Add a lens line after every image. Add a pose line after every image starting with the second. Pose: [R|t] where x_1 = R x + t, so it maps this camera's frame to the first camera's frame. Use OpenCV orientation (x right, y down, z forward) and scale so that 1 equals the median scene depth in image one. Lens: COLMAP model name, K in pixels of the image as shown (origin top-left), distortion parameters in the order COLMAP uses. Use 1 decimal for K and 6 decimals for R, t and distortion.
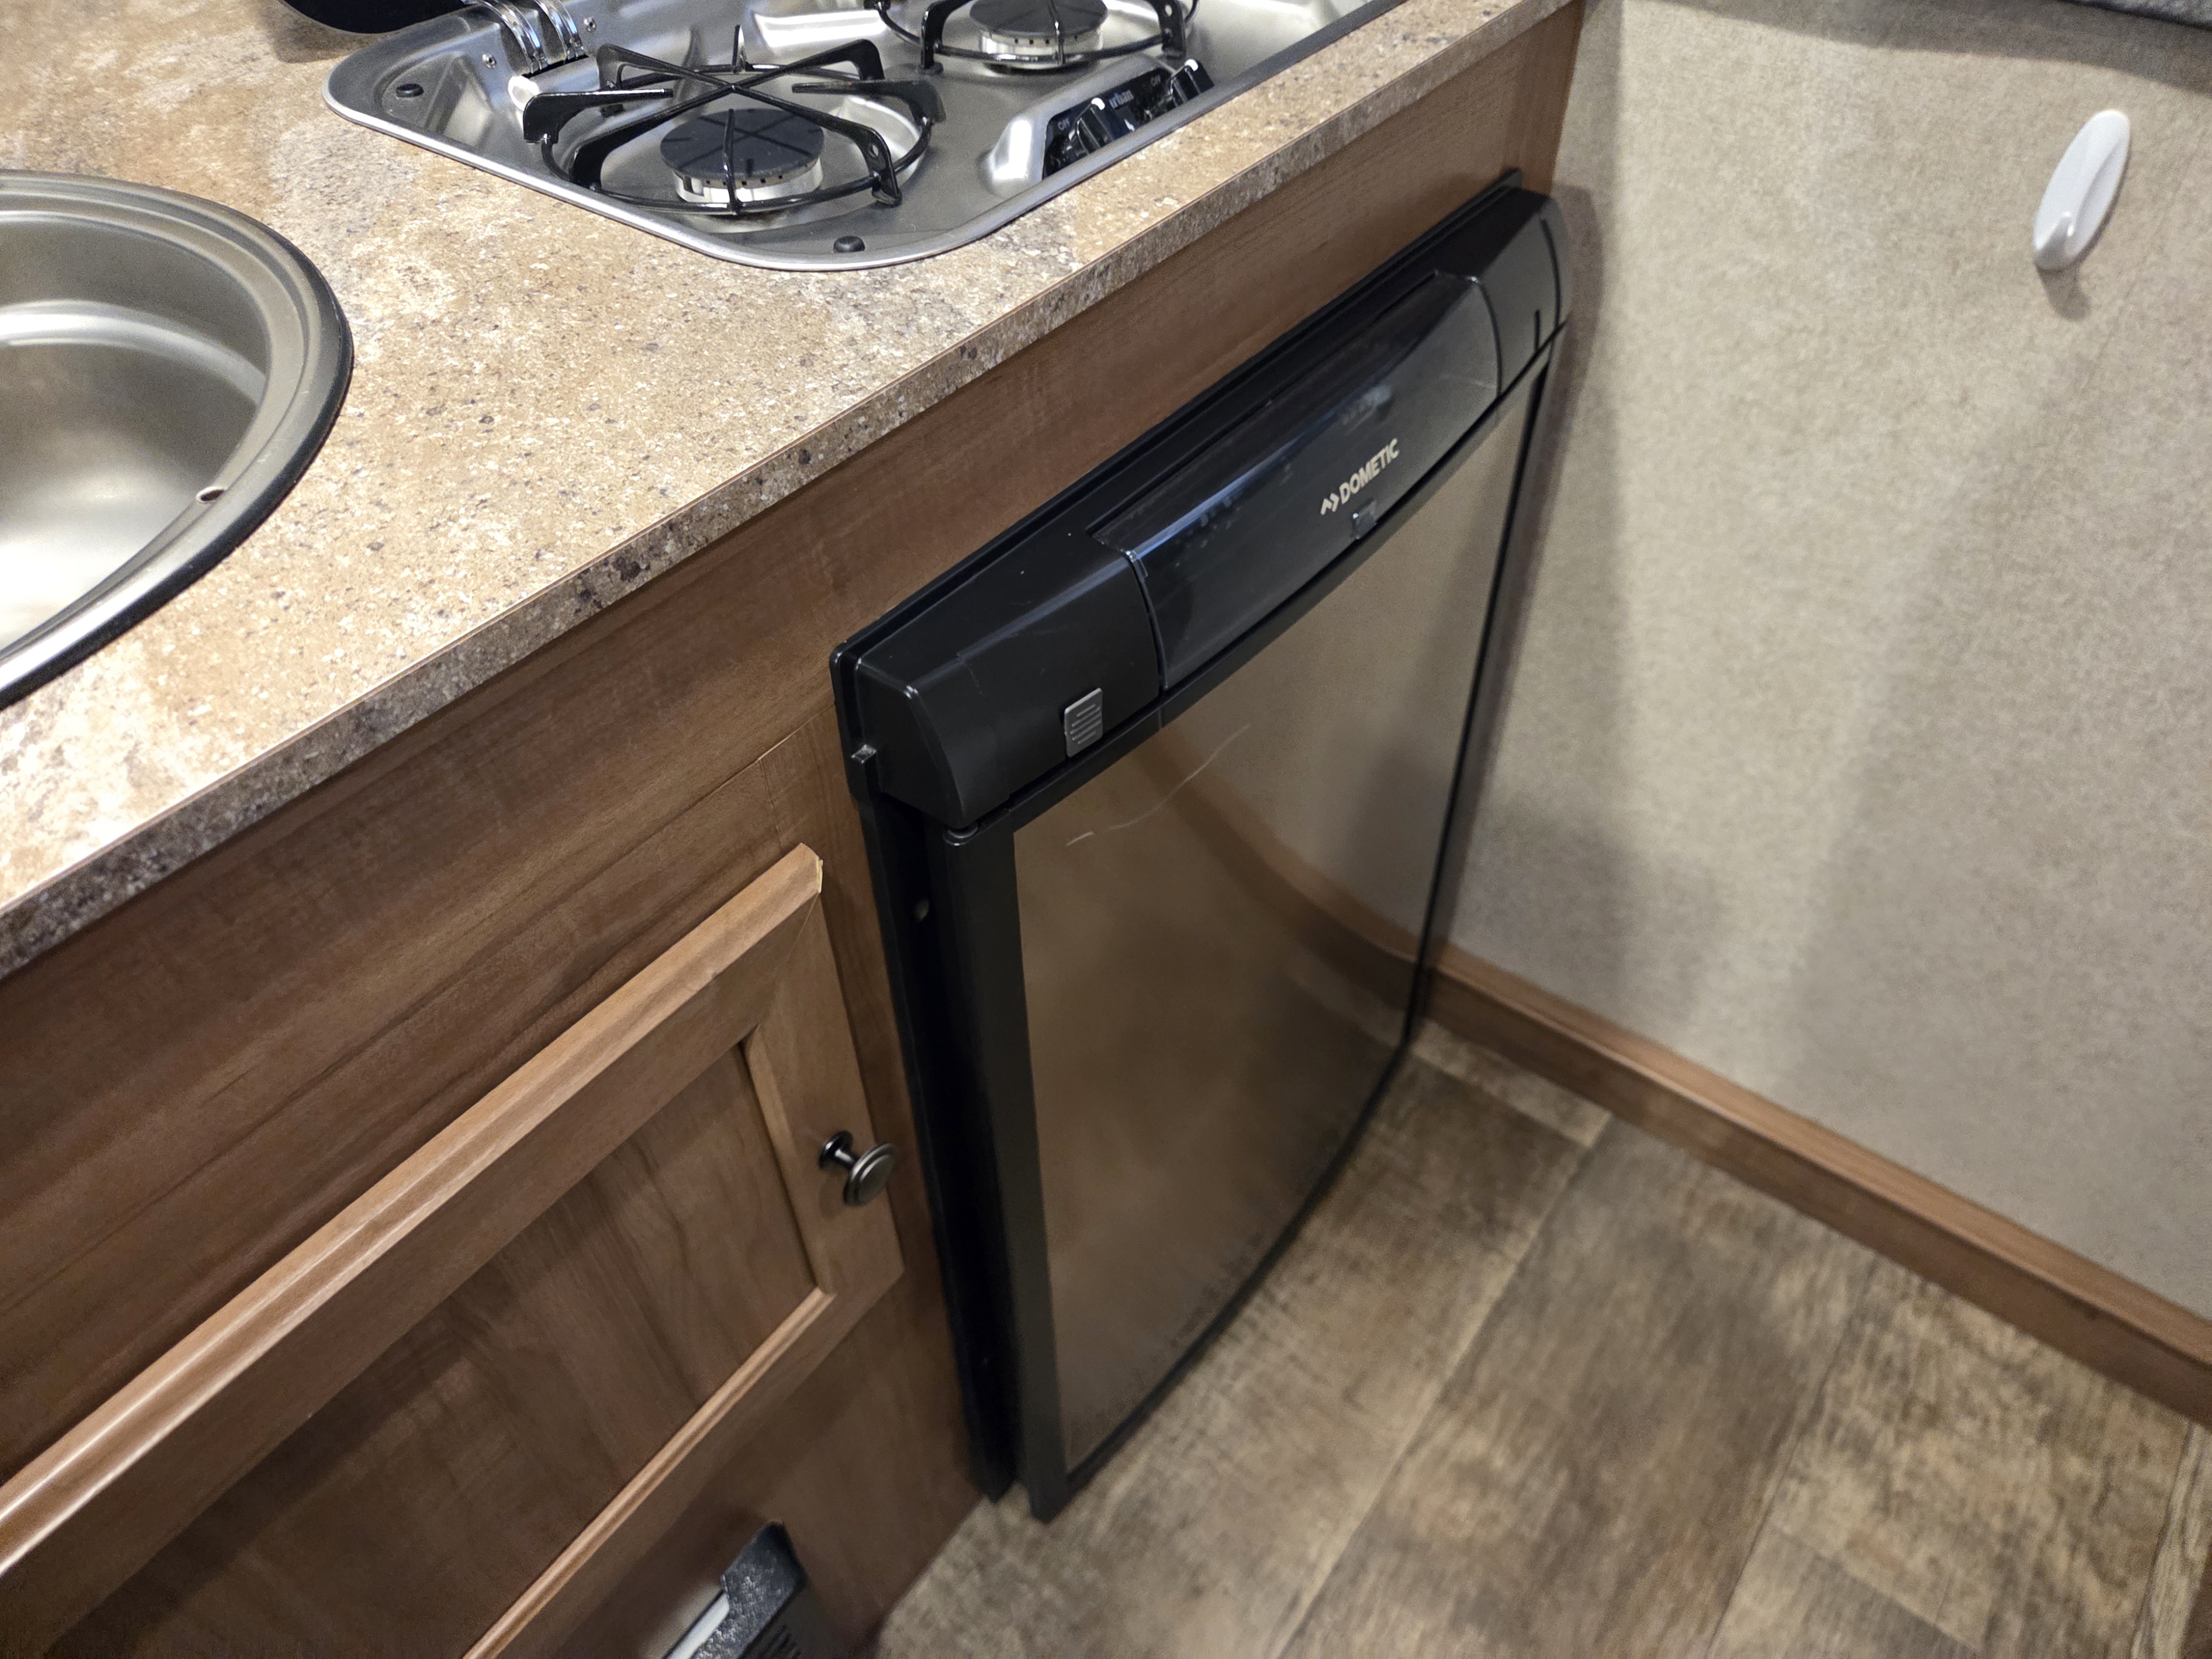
lens RADIAL K [[1486.1, 0, 1112.4], [0, 1486.1, 827.0], [0, 0, 1]] dist [0.065683, -0.056151]
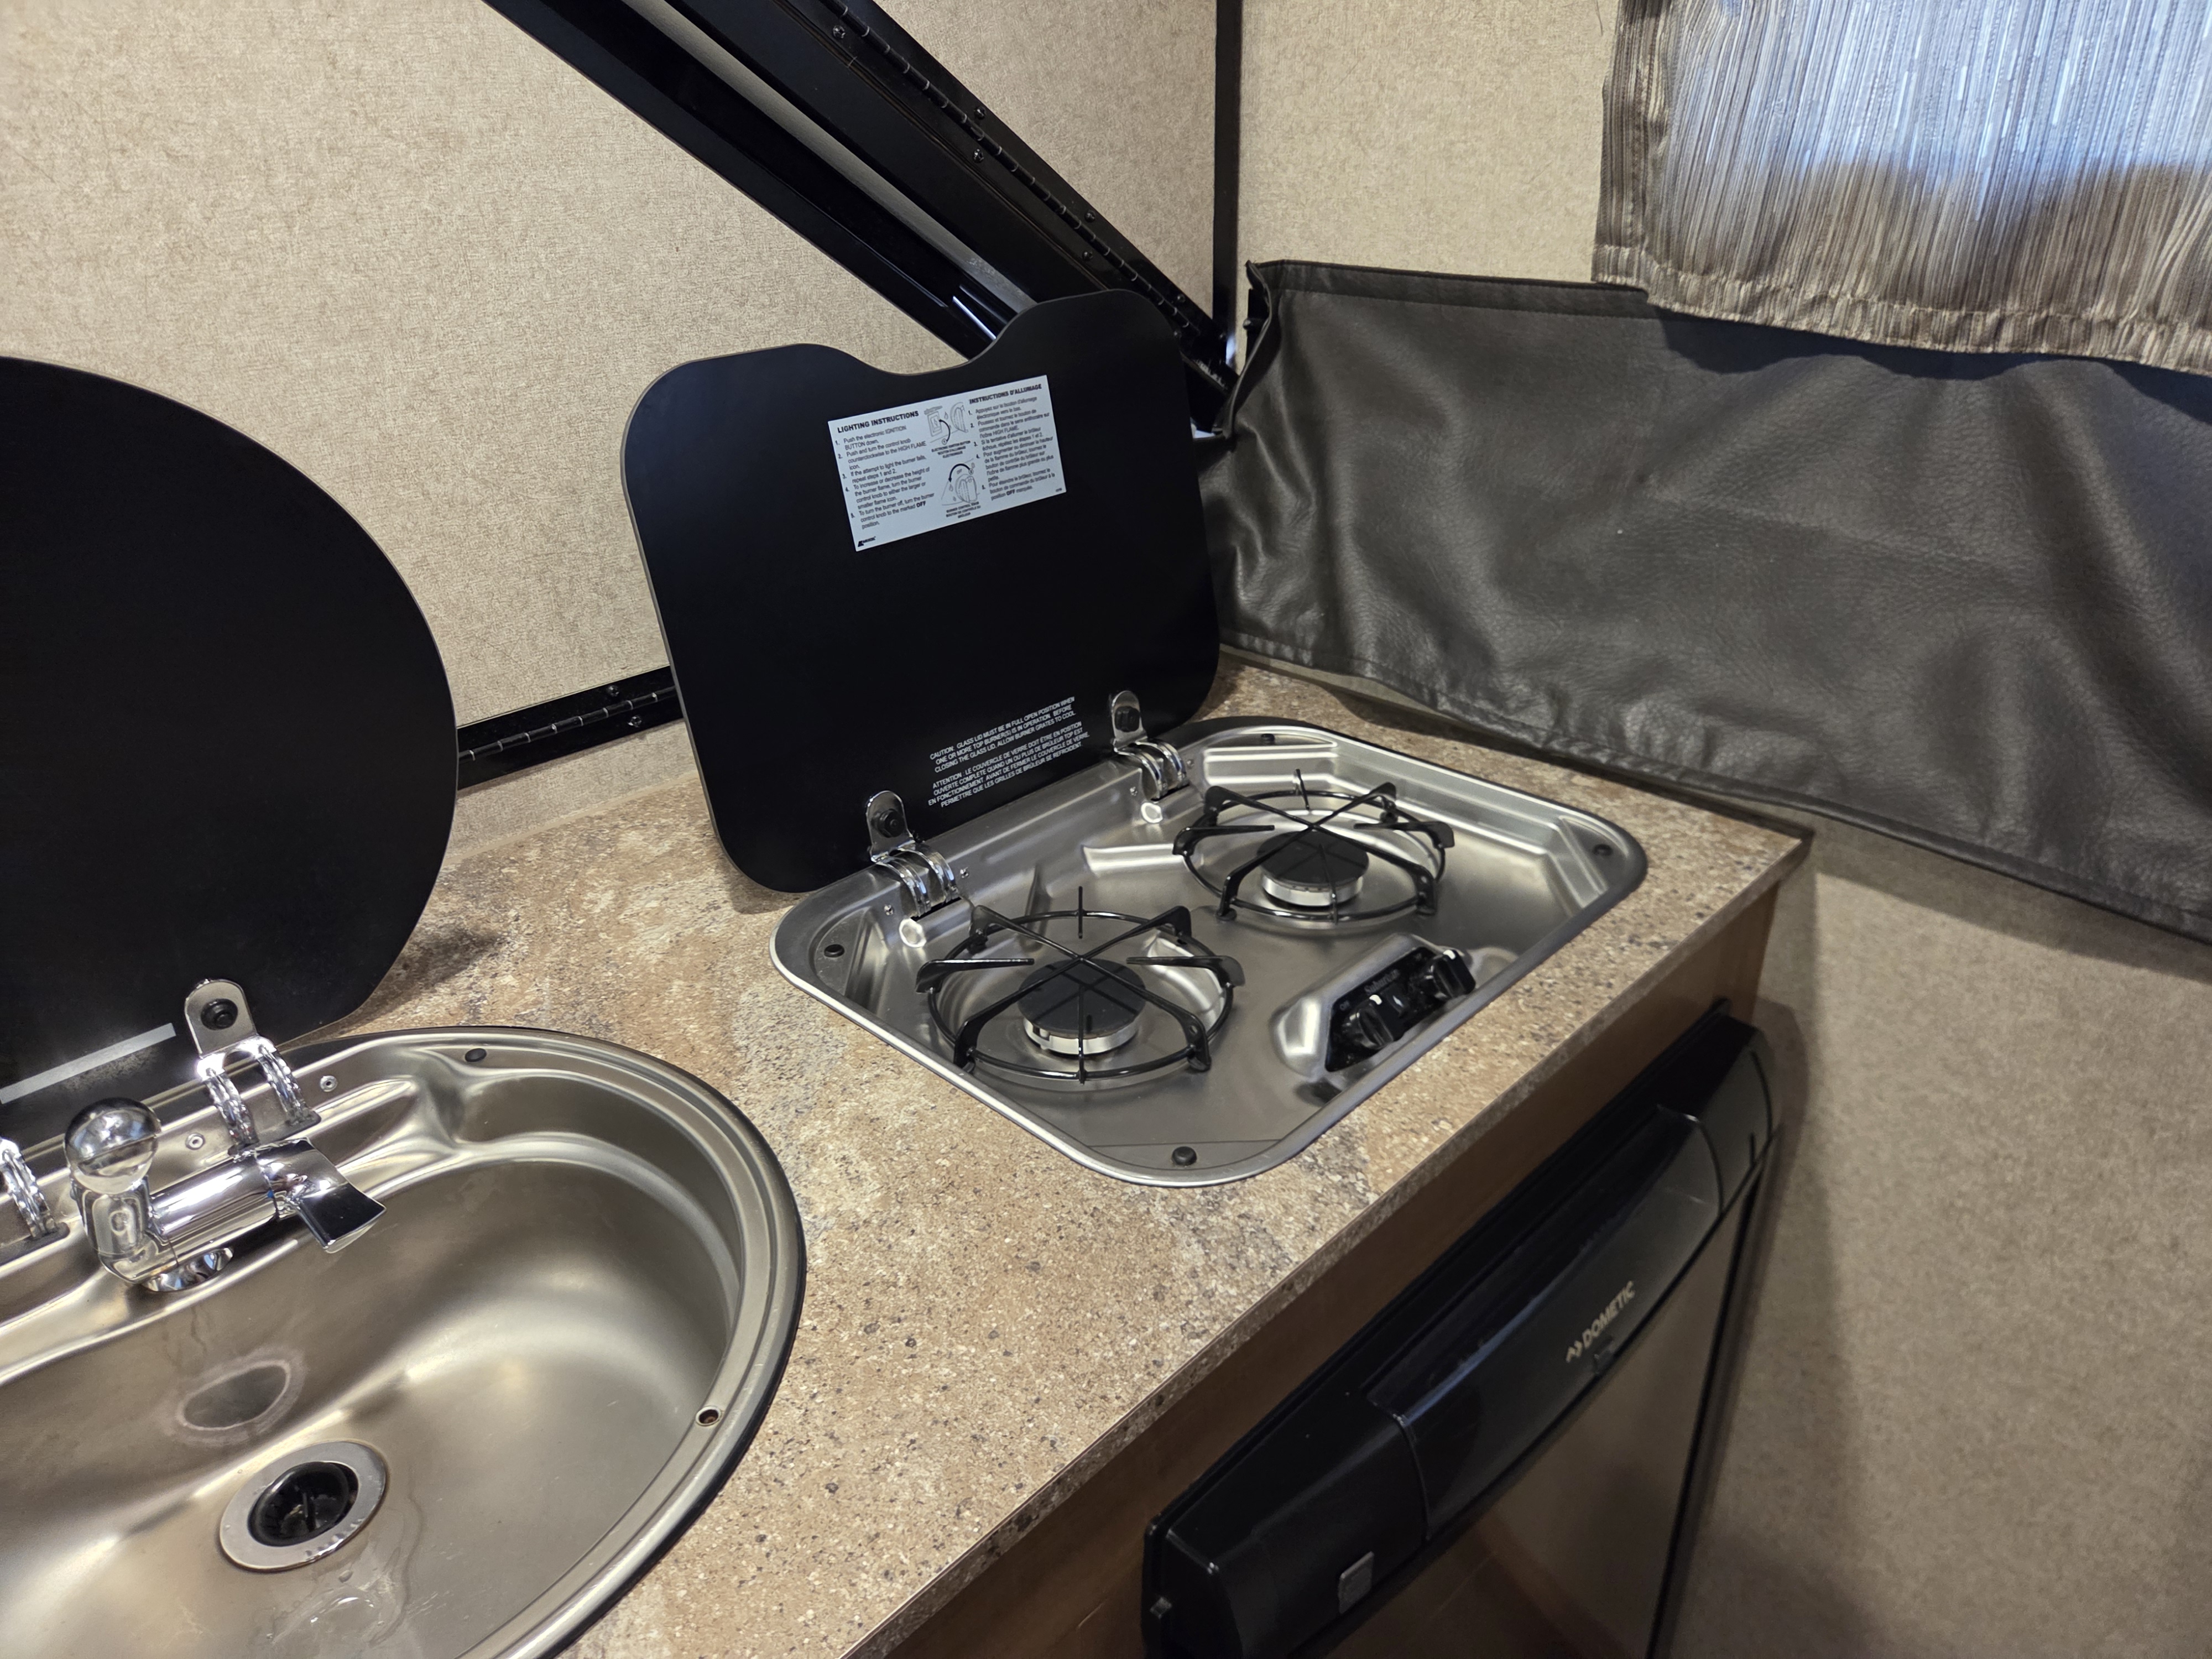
lens RADIAL K [[1486.1, 0, 1100.7], [0, 1486.1, 847.3], [0, 0, 1]] dist [0.065683, -0.056151]
pose [[0.991370, 0.055559, -0.118739, -0.094521], [-0.087957, 0.953520, -0.288205, -0.227843], [0.097207, 0.296162, 0.950178, -0.213497]]
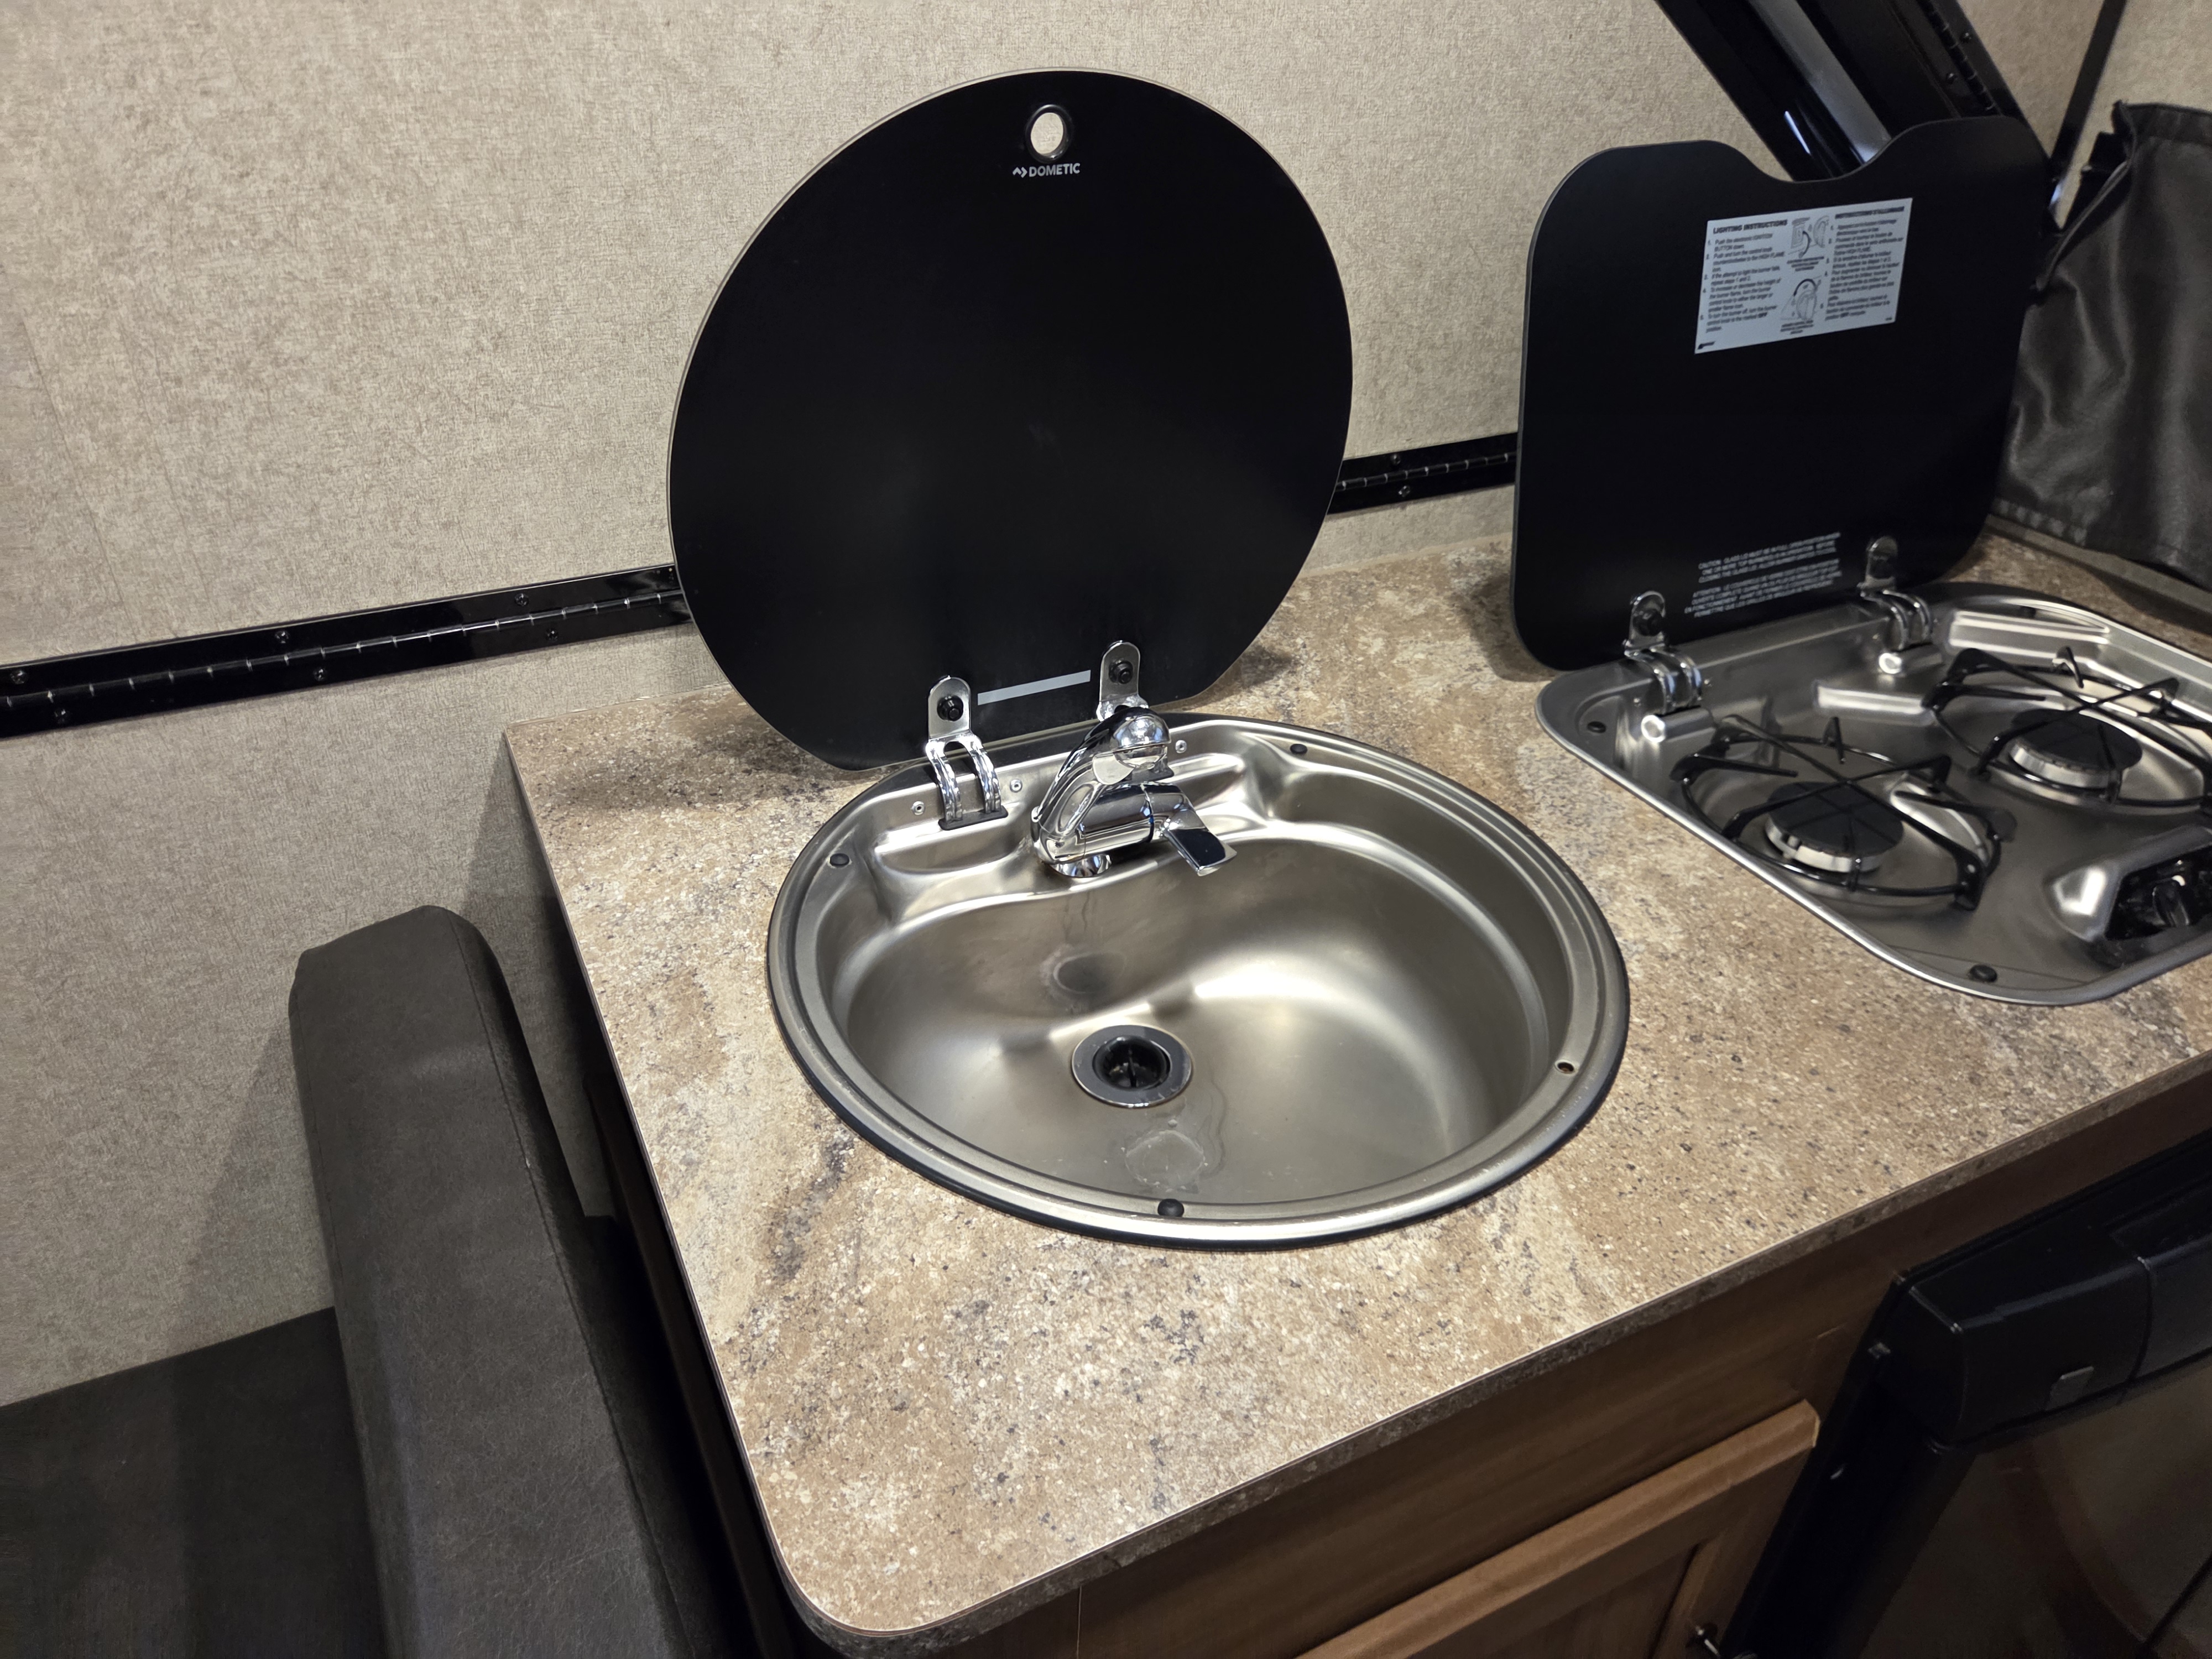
lens RADIAL K [[1486.1, 0, 1087.3], [0, 1486.1, 848.3], [0, 0, 1]] dist [0.065683, -0.056151]
pose [[0.892367, 0.281318, -0.352904, -0.370550], [-0.344378, 0.929846, -0.129579, -0.041888], [0.291693, 0.237165, 0.926643, -0.396701]]
